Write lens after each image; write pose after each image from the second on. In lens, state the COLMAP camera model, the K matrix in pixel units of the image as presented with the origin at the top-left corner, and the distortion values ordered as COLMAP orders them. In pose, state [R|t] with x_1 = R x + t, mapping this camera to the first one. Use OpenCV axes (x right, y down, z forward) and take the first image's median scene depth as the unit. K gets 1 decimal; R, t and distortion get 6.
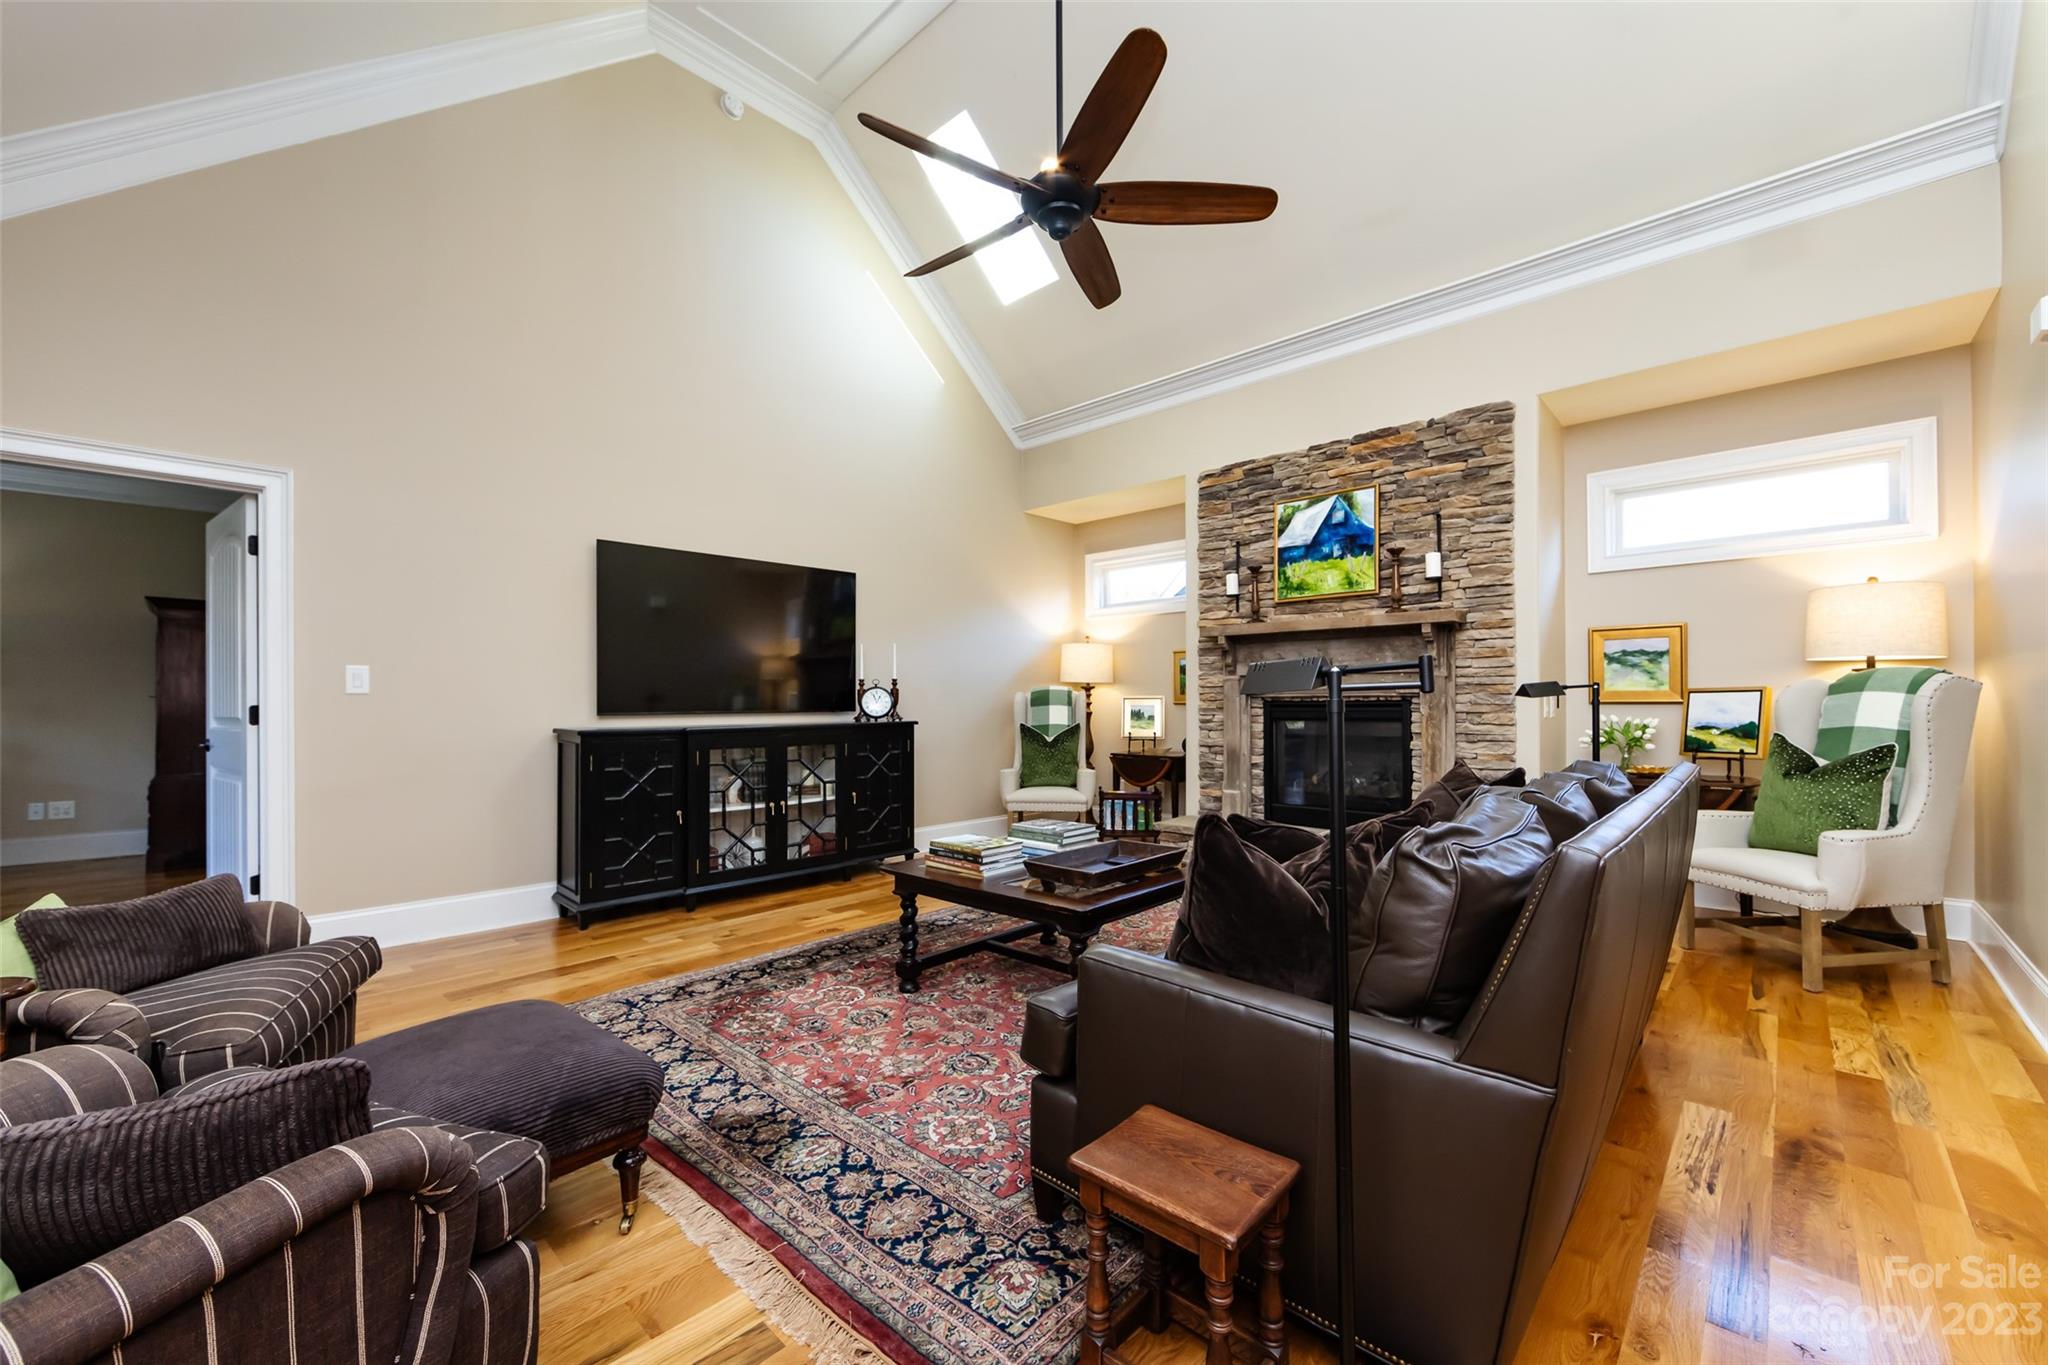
lens RADIAL K [[804.3, 0, 1020.5], [0, 804.3, 694.2], [0, 0, 1]] dist [-0.001882, -0.000148]
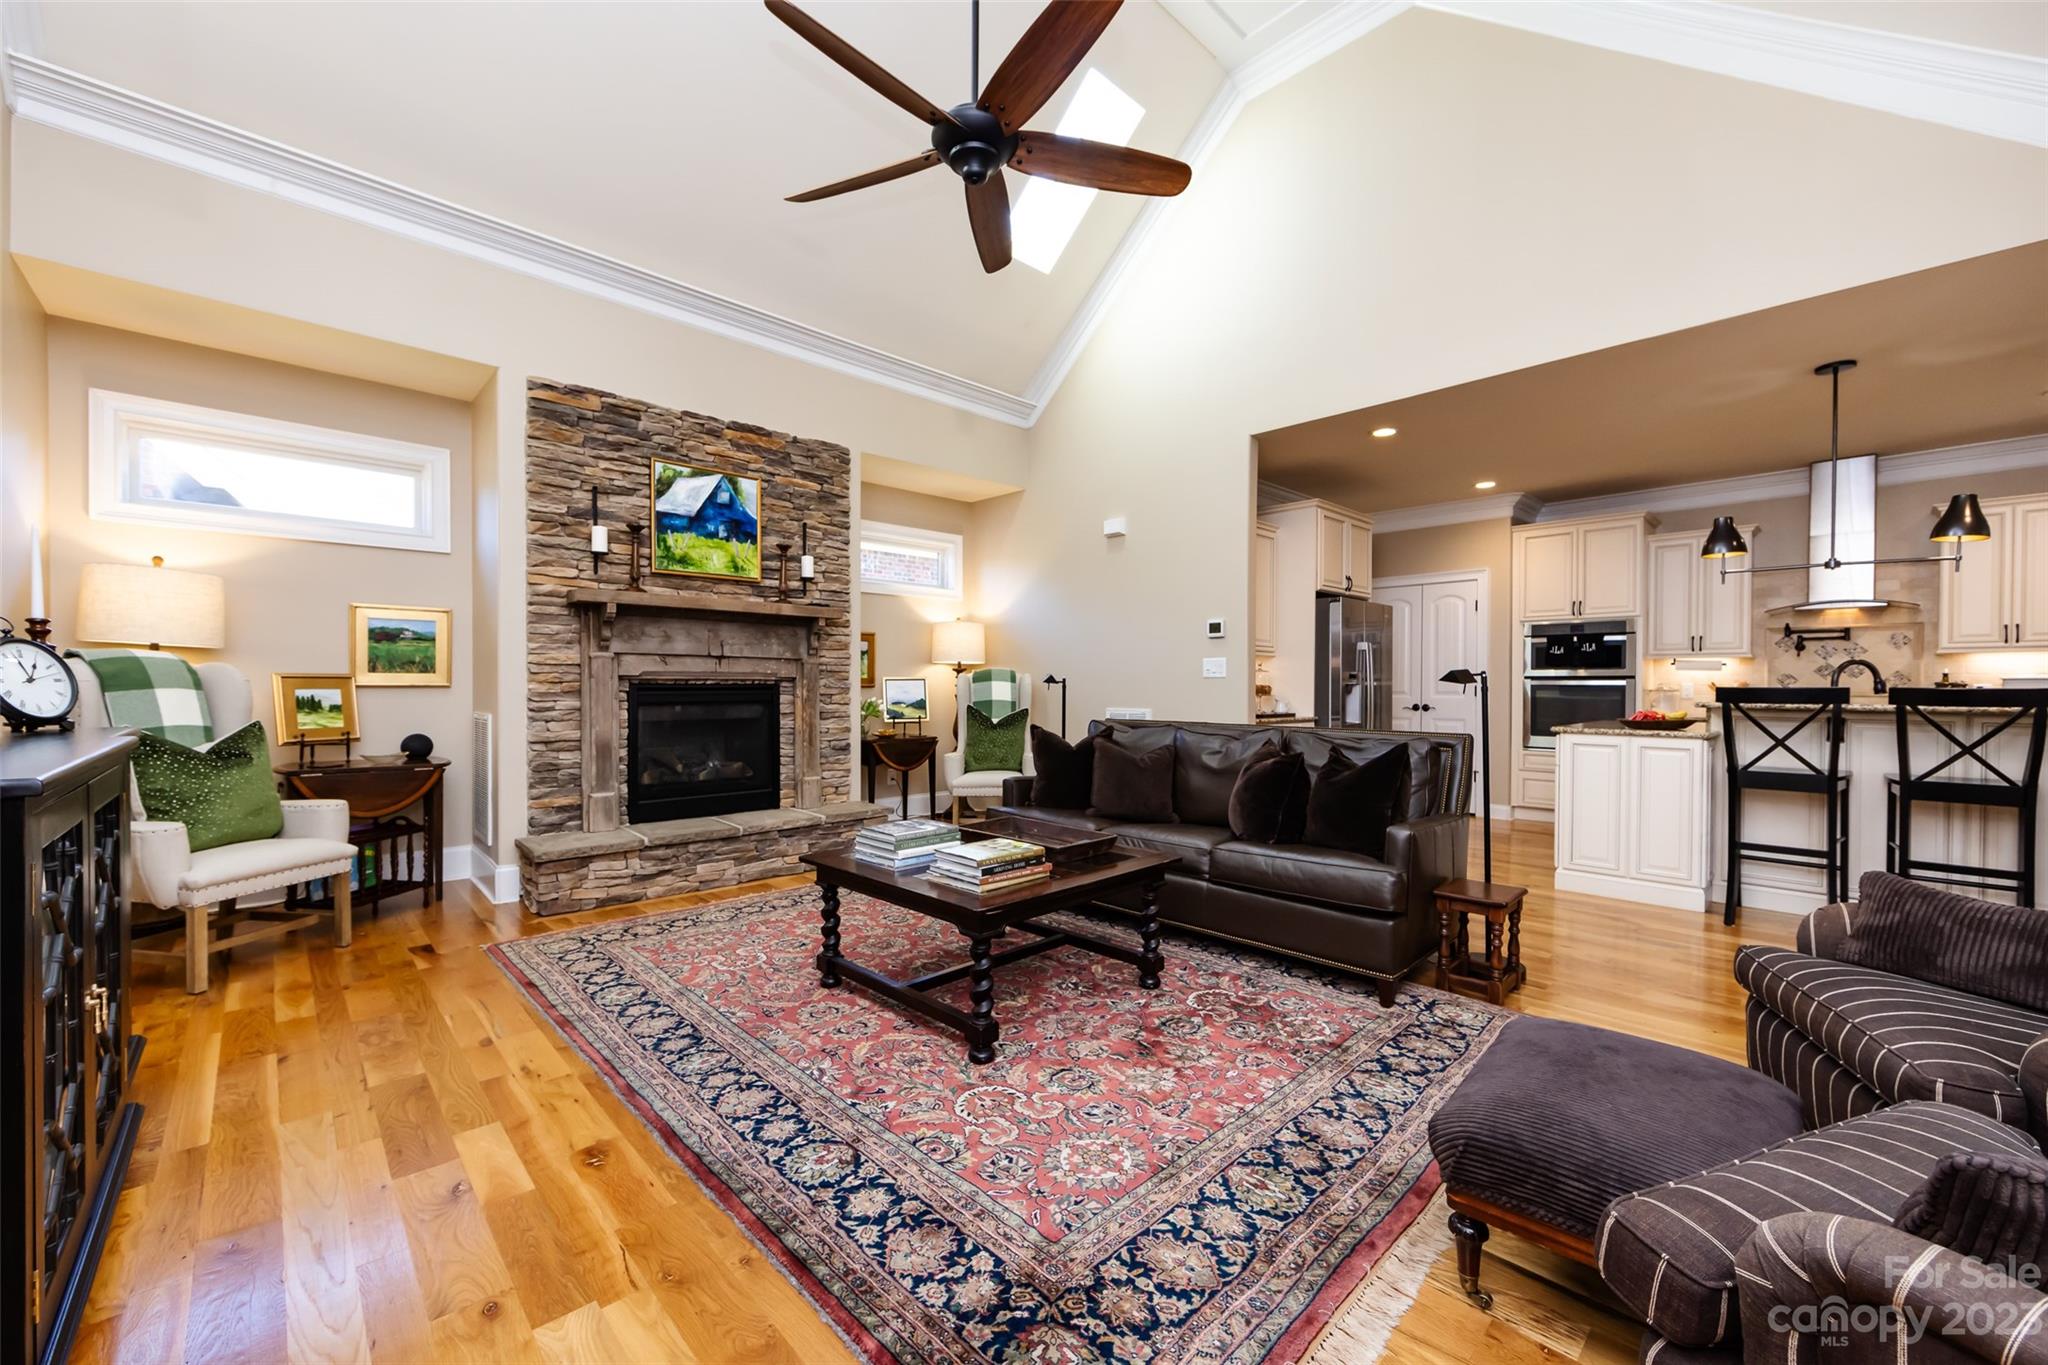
lens RADIAL K [[794.5, 0, 1022.6], [0, 794.5, 690.8], [0, 0, 1]] dist [-0.002561, 0.000037]
pose [[0.055866, -0.003393, 0.998433, -0.558359], [-0.013301, 0.999903, 0.004142, 0.007612], [-0.998350, -0.013511, 0.055815, 0.576844]]
